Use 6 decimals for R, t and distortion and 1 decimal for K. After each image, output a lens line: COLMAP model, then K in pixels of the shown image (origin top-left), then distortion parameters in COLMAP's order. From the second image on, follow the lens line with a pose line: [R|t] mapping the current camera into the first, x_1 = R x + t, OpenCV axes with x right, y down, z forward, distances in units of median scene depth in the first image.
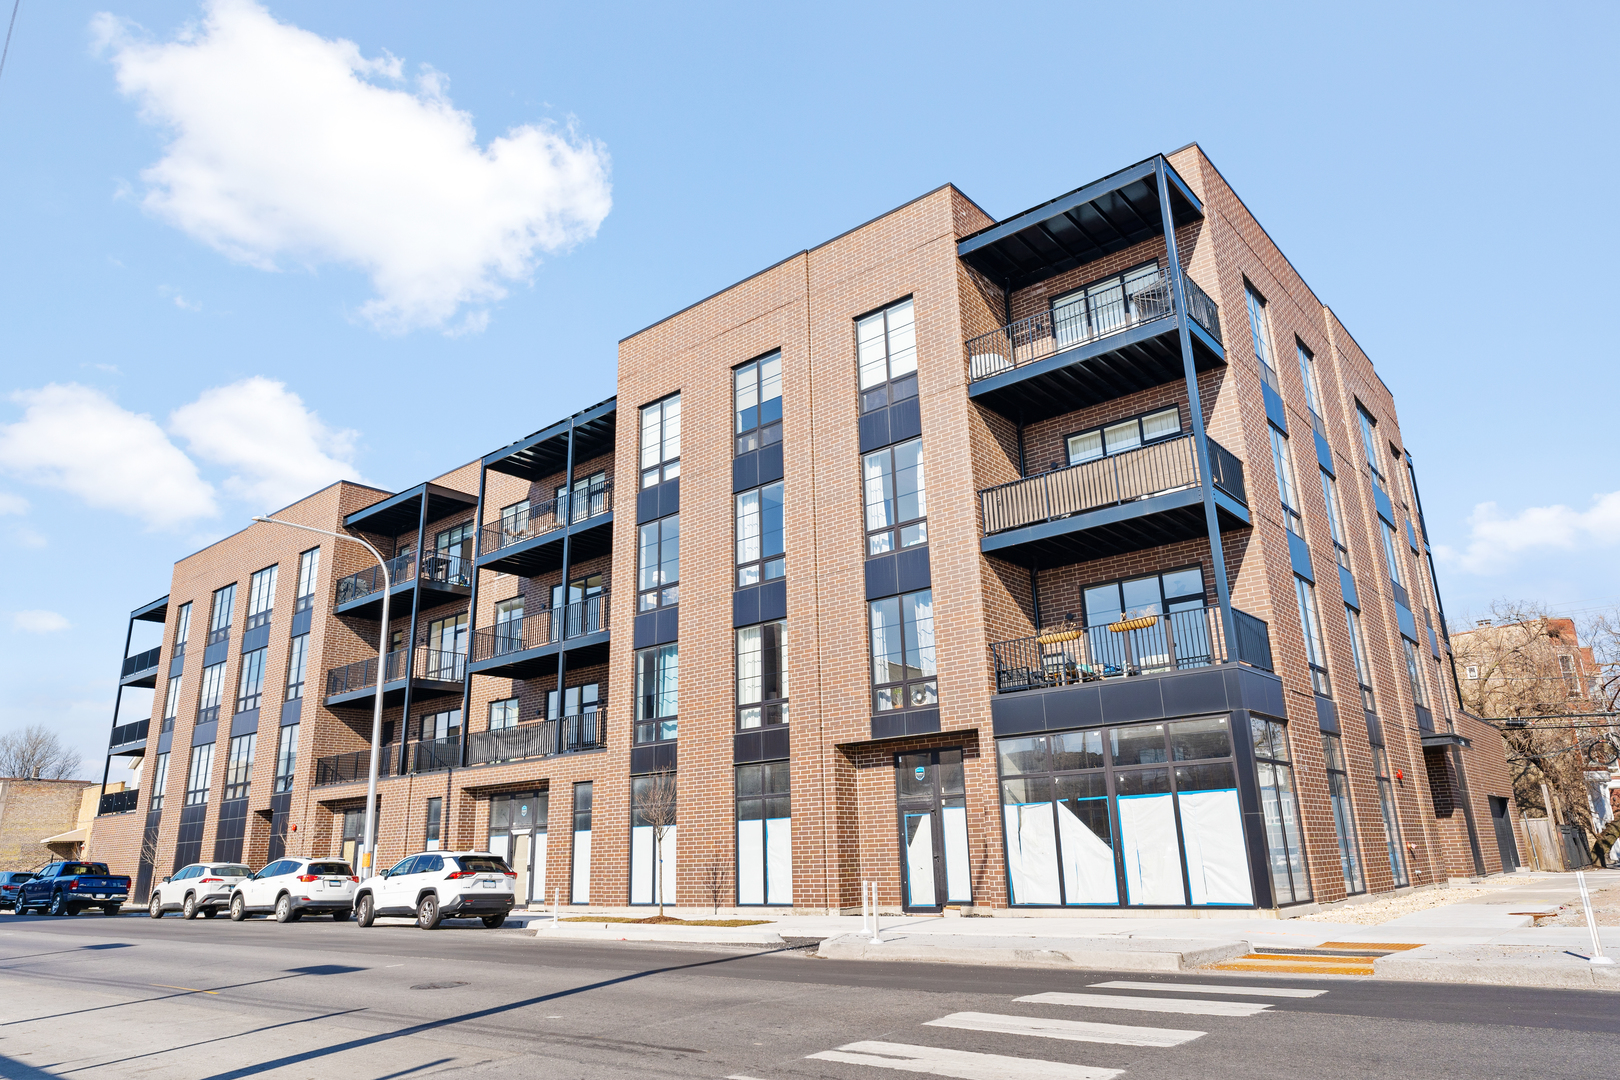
lens RADIAL K [[1067.2, 0, 809.6], [0, 1067.2, 536.2], [0, 0, 1]] dist [-0.007425, 0.000232]
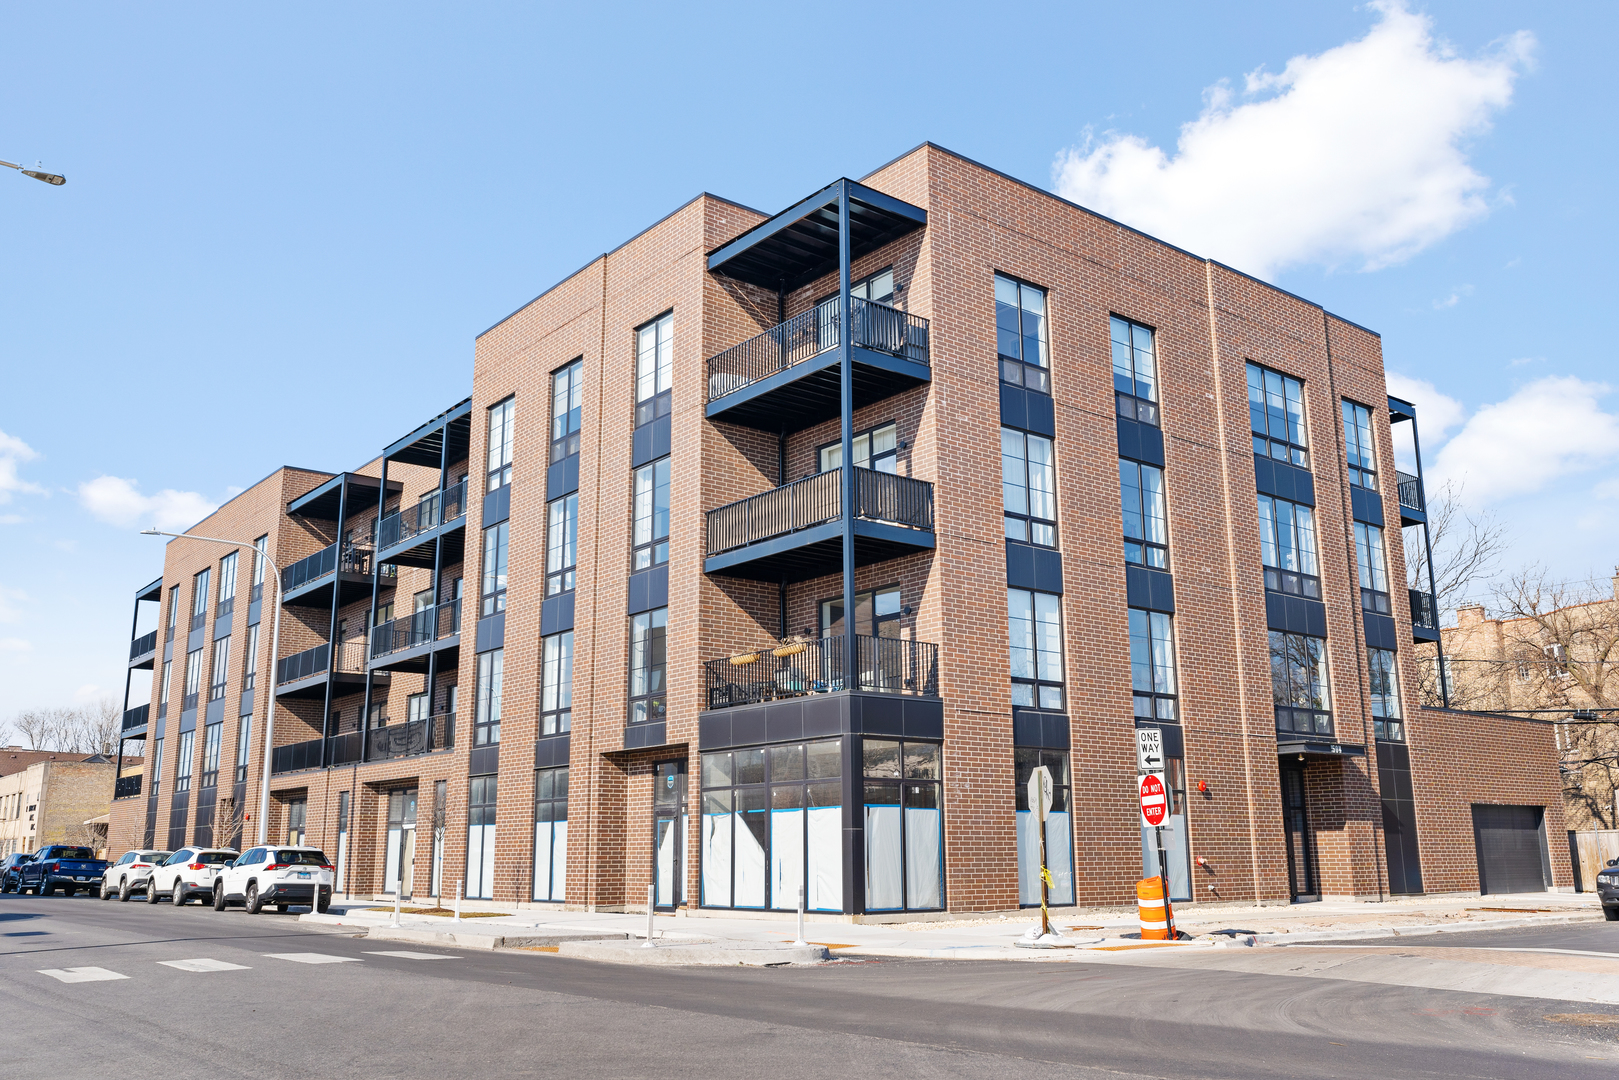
lens RADIAL K [[1394.5, 0, 808.9], [0, 1394.5, 541.5], [0, 0, 1]] dist [0.001363, 0.001860]
pose [[0.980599, -0.021915, -0.194795, 0.455418], [0.036601, 0.996724, 0.072118, -0.094780], [0.192577, -0.077848, 0.978189, -0.262072]]
